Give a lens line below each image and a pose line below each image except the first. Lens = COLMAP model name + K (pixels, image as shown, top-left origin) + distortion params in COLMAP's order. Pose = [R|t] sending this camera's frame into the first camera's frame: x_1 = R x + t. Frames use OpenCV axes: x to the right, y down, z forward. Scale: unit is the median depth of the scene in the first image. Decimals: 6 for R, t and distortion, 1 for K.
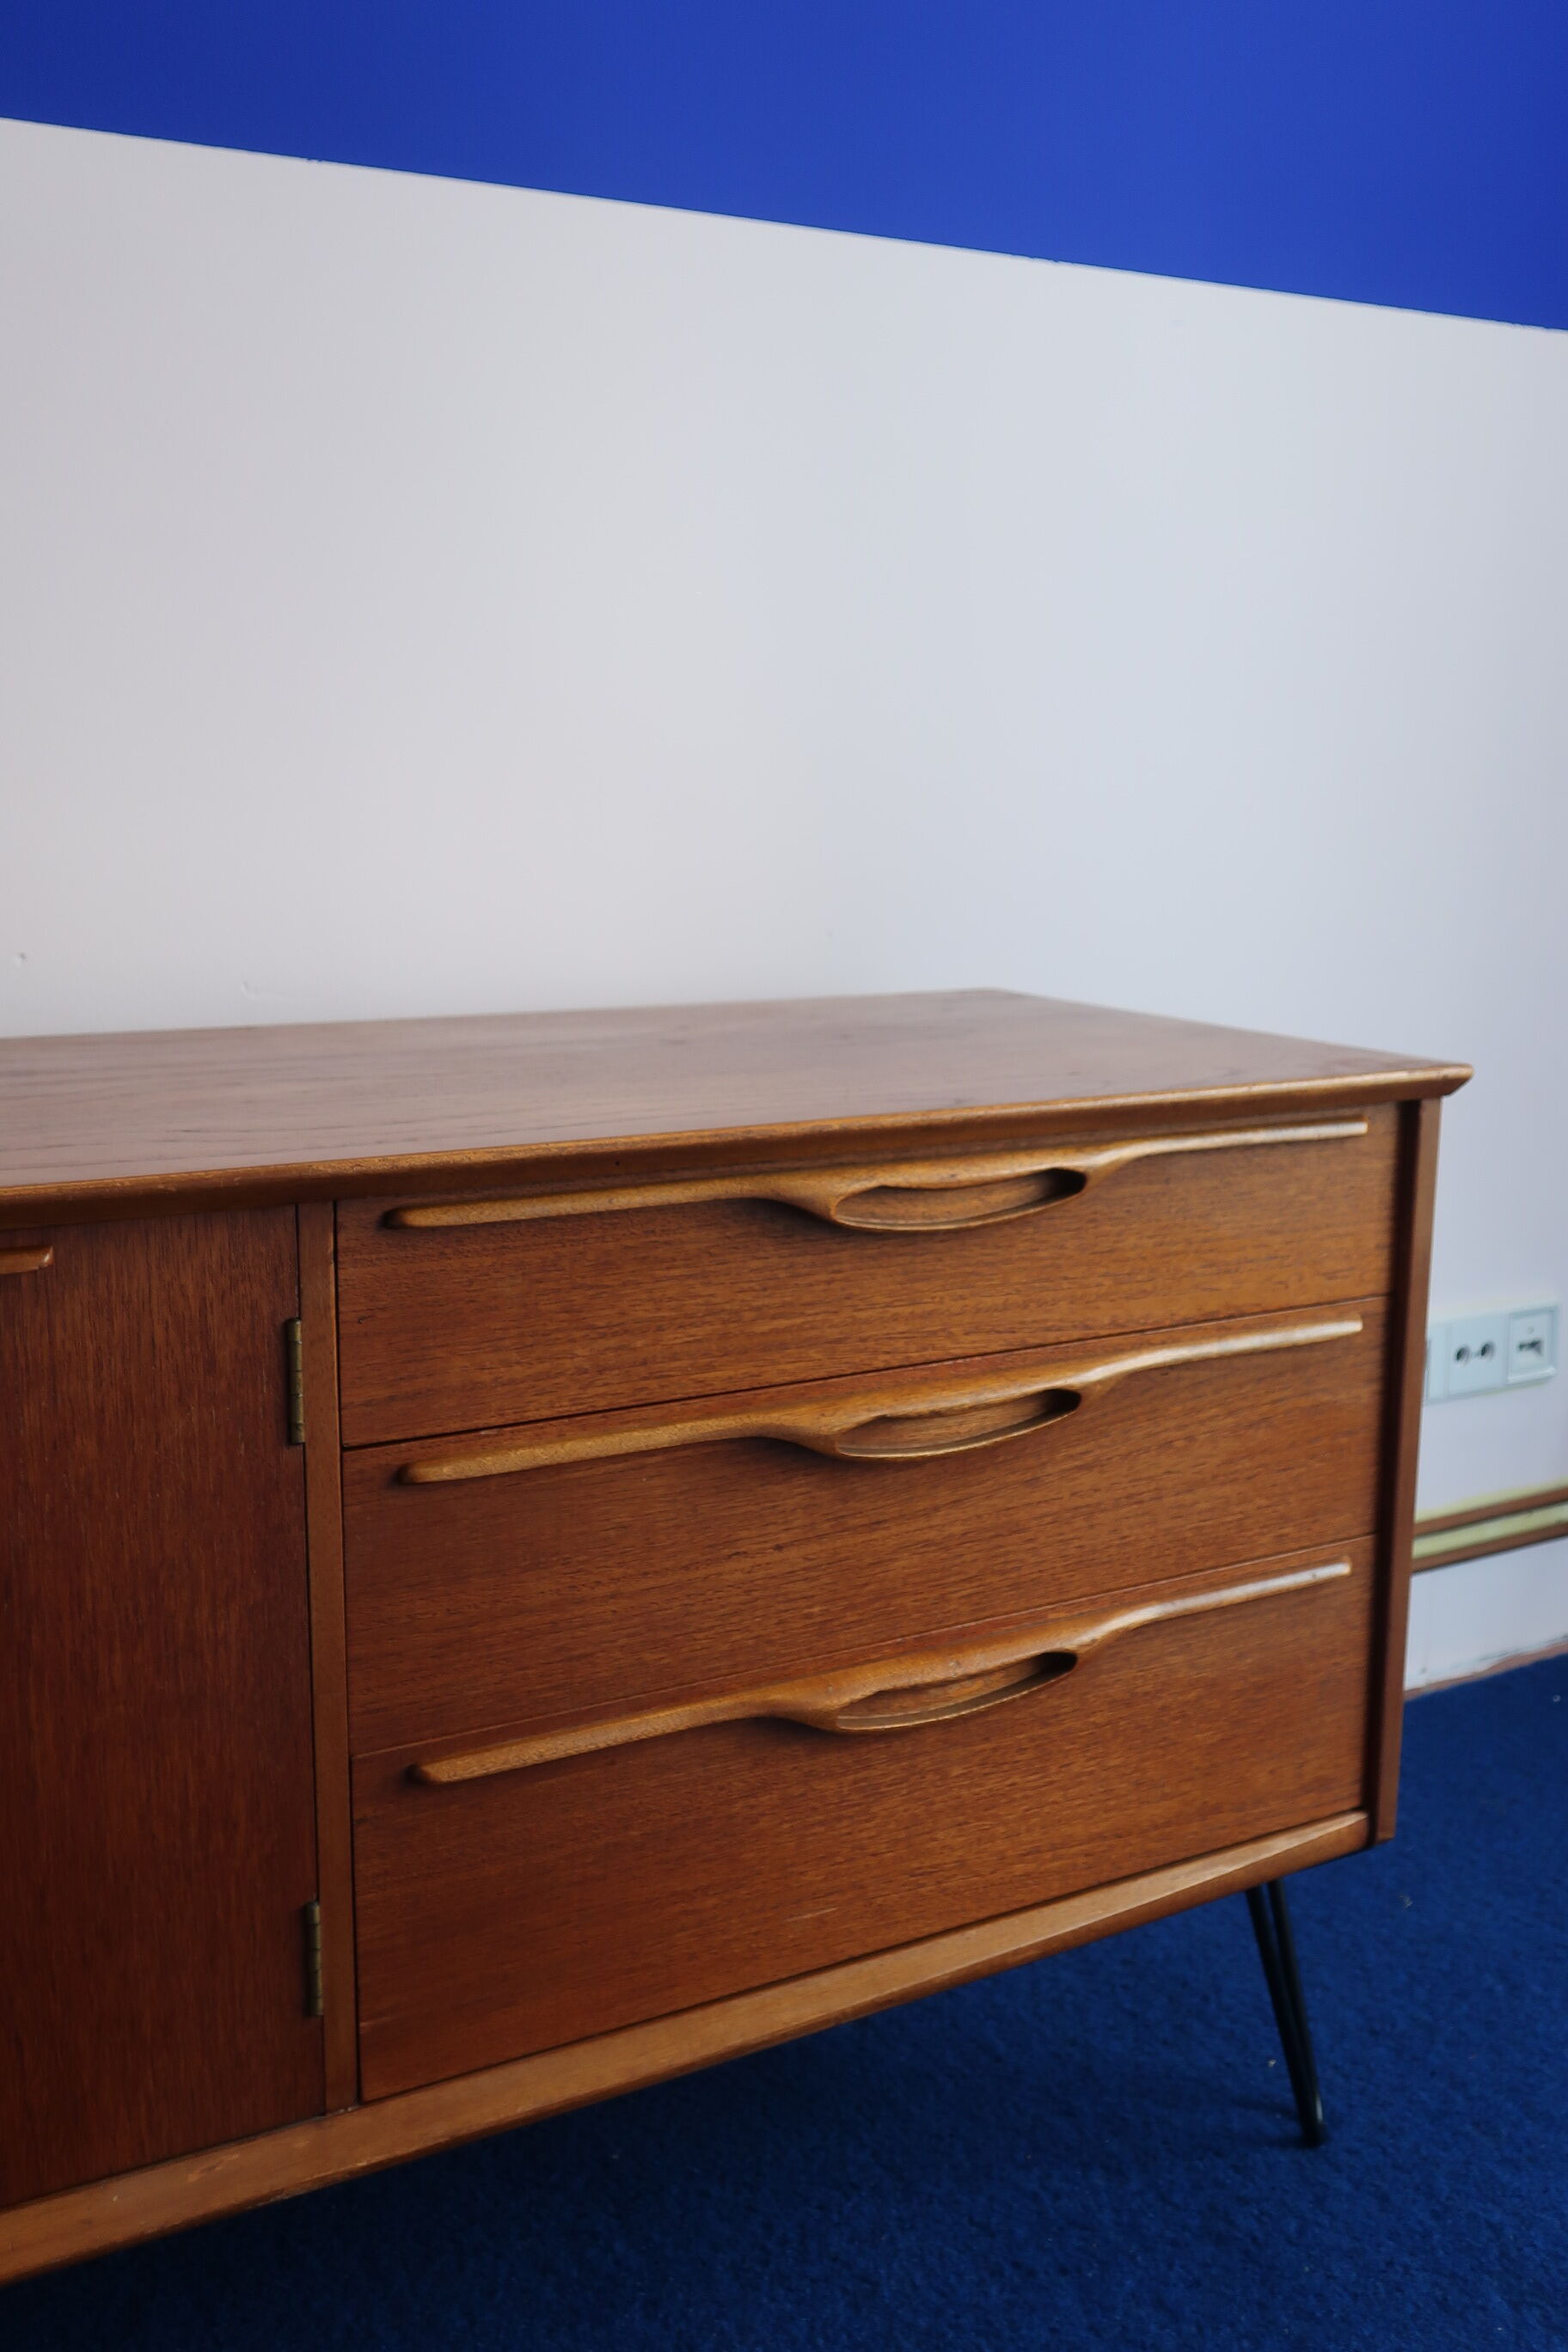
lens RADIAL K [[2227.6, 0, 757.5], [0, 2227.6, 1217.9], [0, 0, 1]] dist [0.013846, 0.000000]
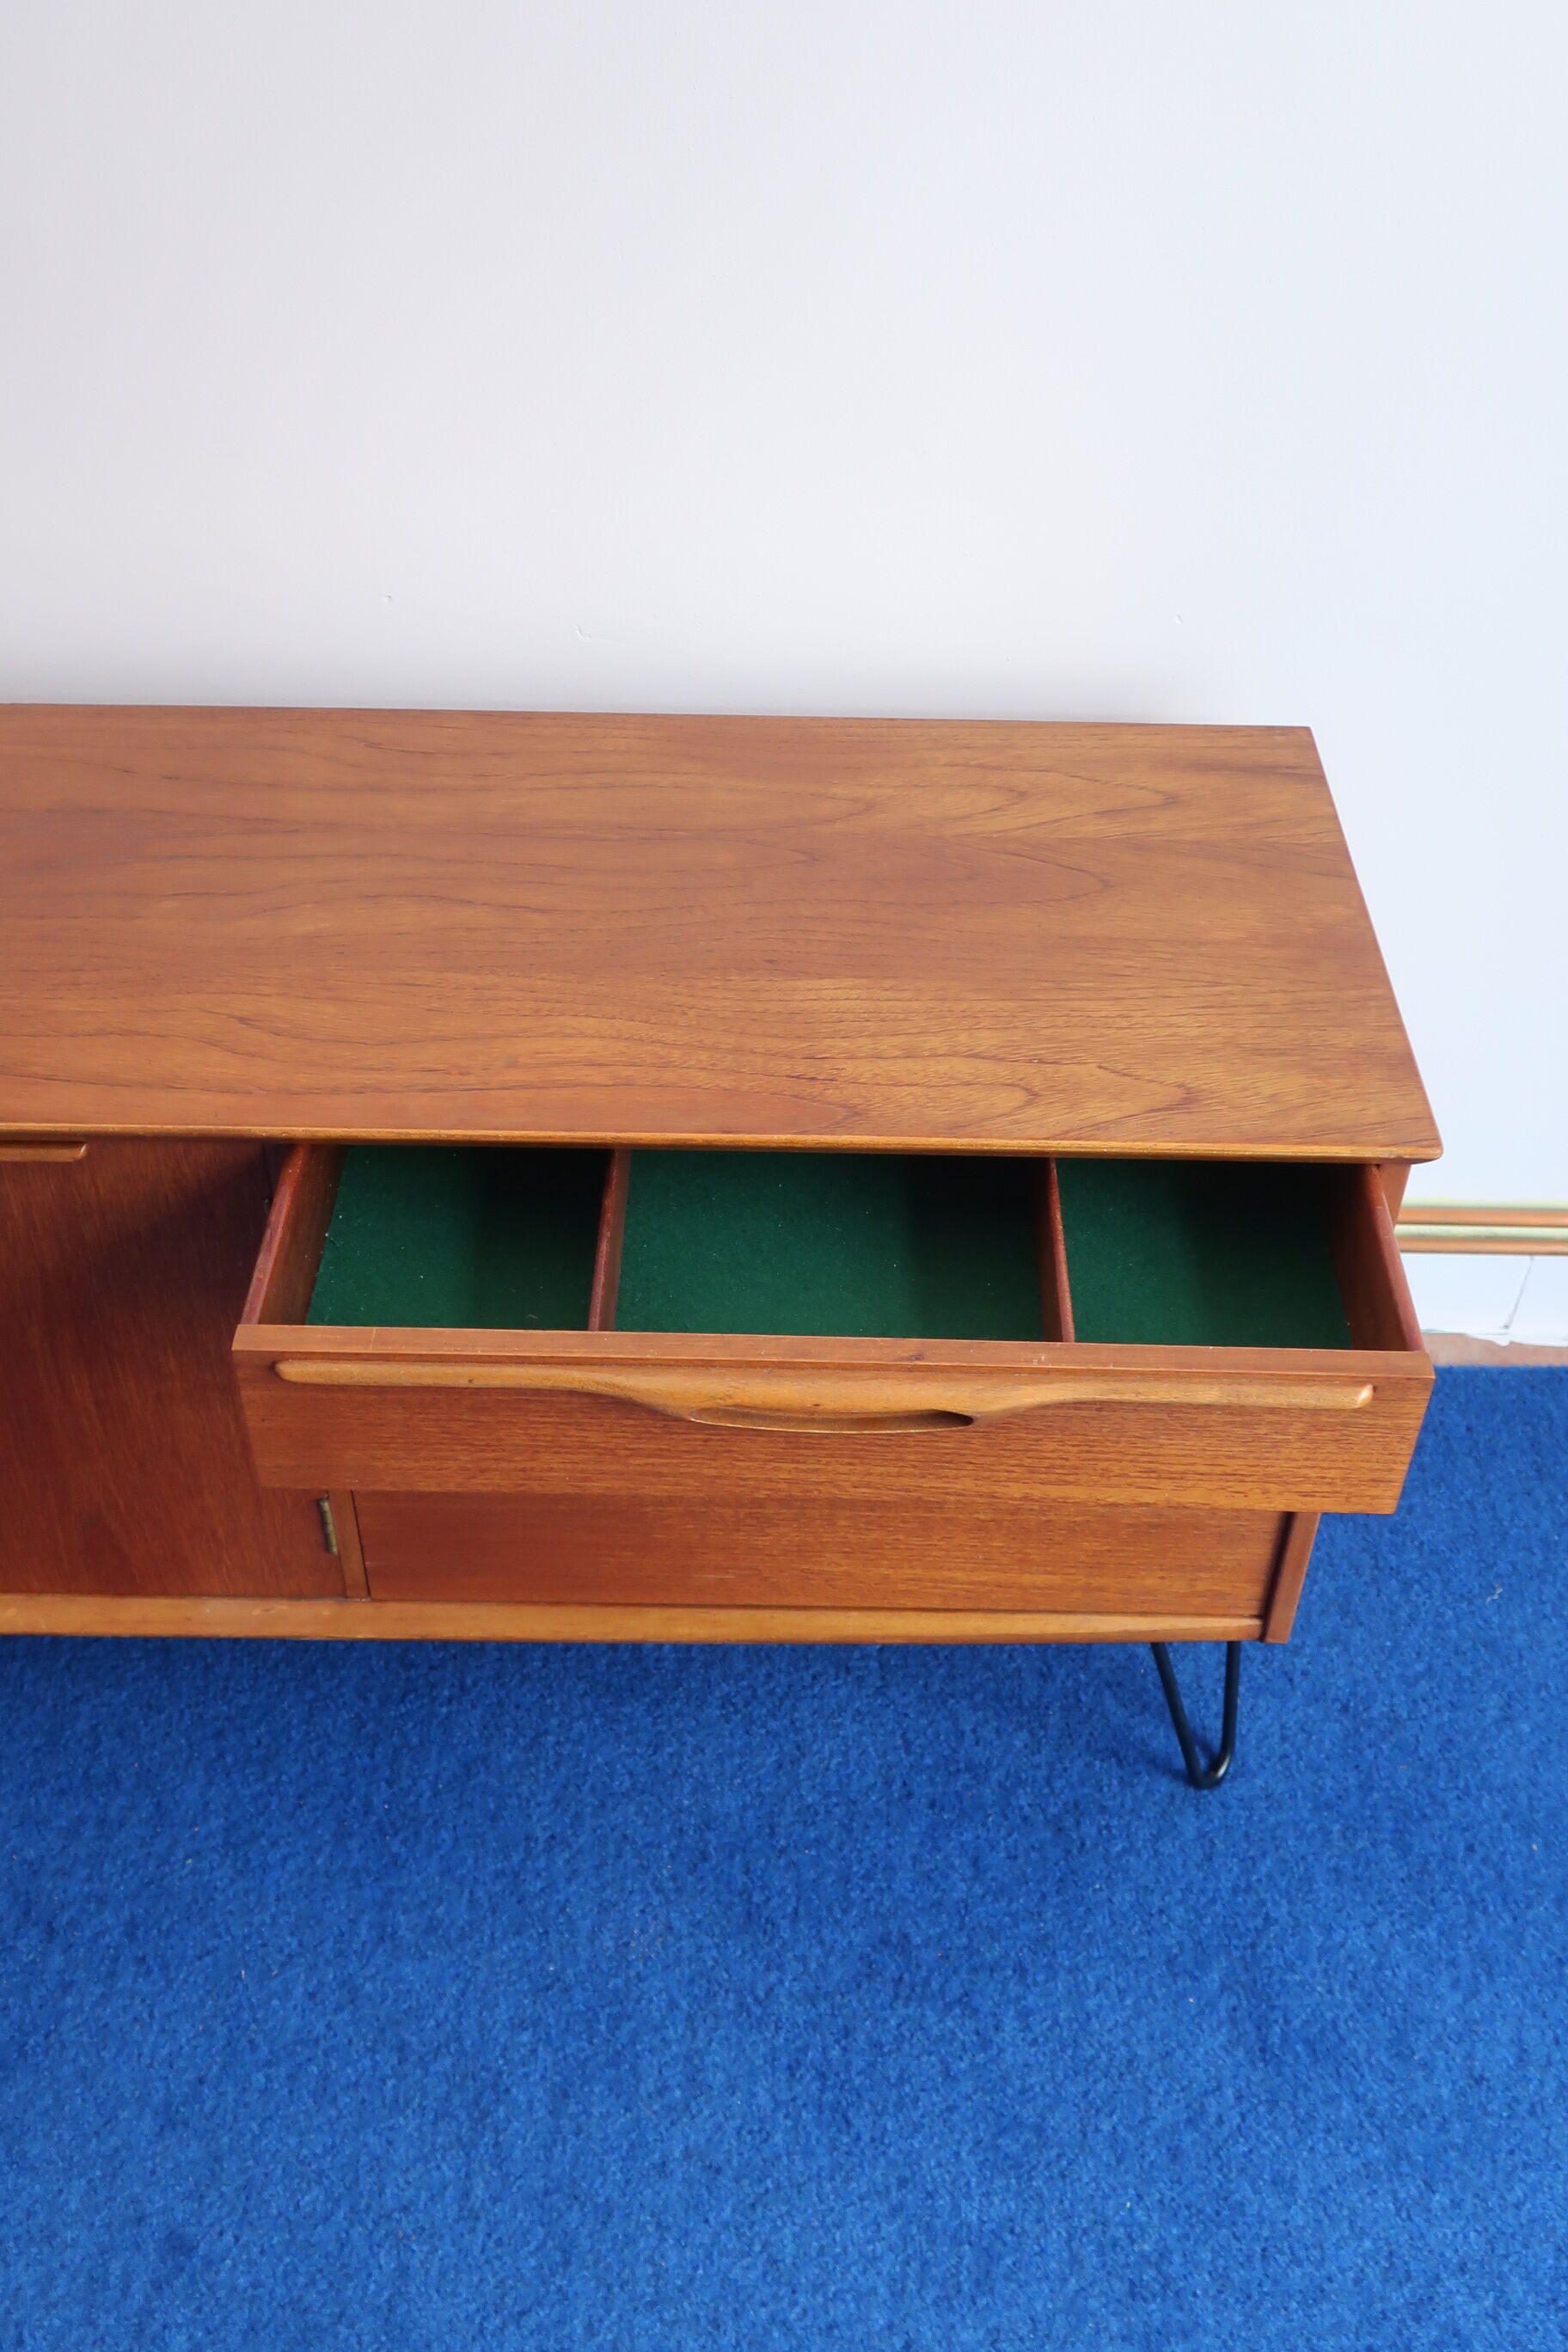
lens RADIAL K [[2227.6, 0, 765.0], [0, 2227.6, 1173.0], [0, 0, 1]] dist [0.013846, 0.000000]
pose [[0.863953, 0.330844, -0.379641, 0.479005], [-0.102289, 0.853476, 0.510996, -0.585151], [0.493074, -0.402643, 0.771205, 0.072908]]
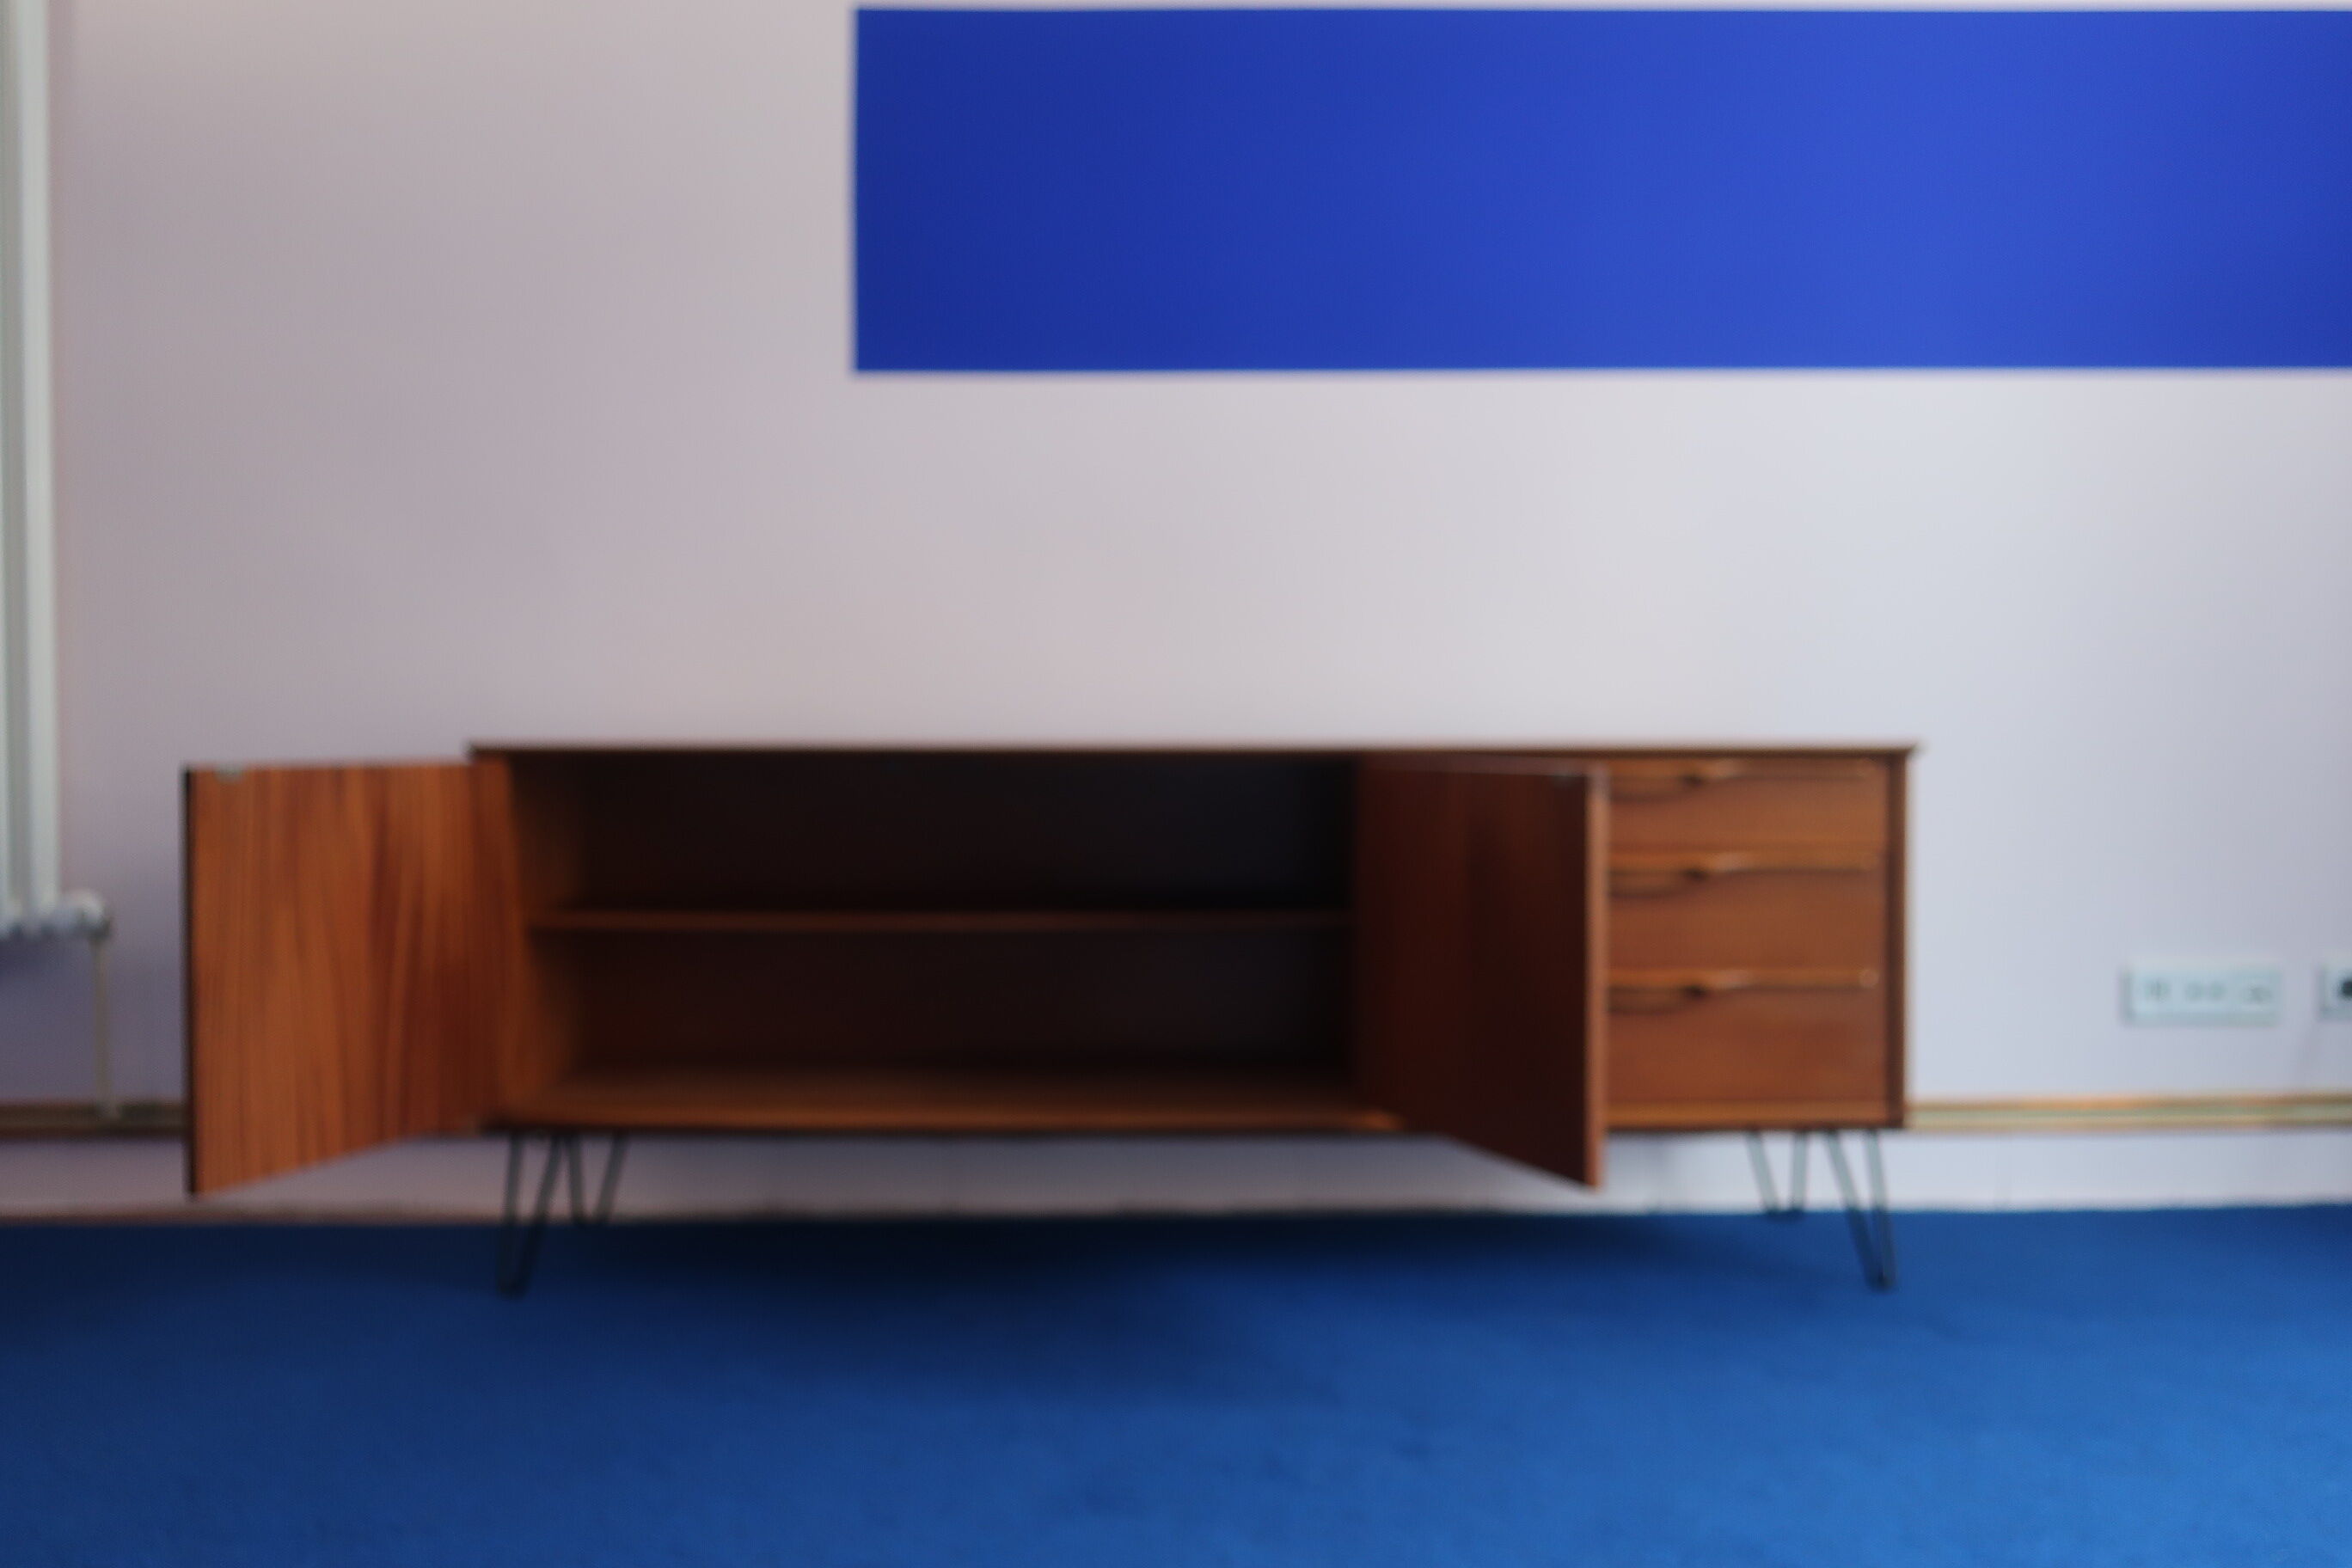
lens RADIAL K [[2227.6, 0, 1189.6], [0, 2227.6, 783.5], [0, 0, 1]] dist [0.013846, 0.000000]
pose [[0.888239, 0.003685, -0.459367, 0.744701], [-0.083076, 0.984769, -0.152738, 0.394657], [0.451808, 0.173830, 0.875016, -1.336573]]
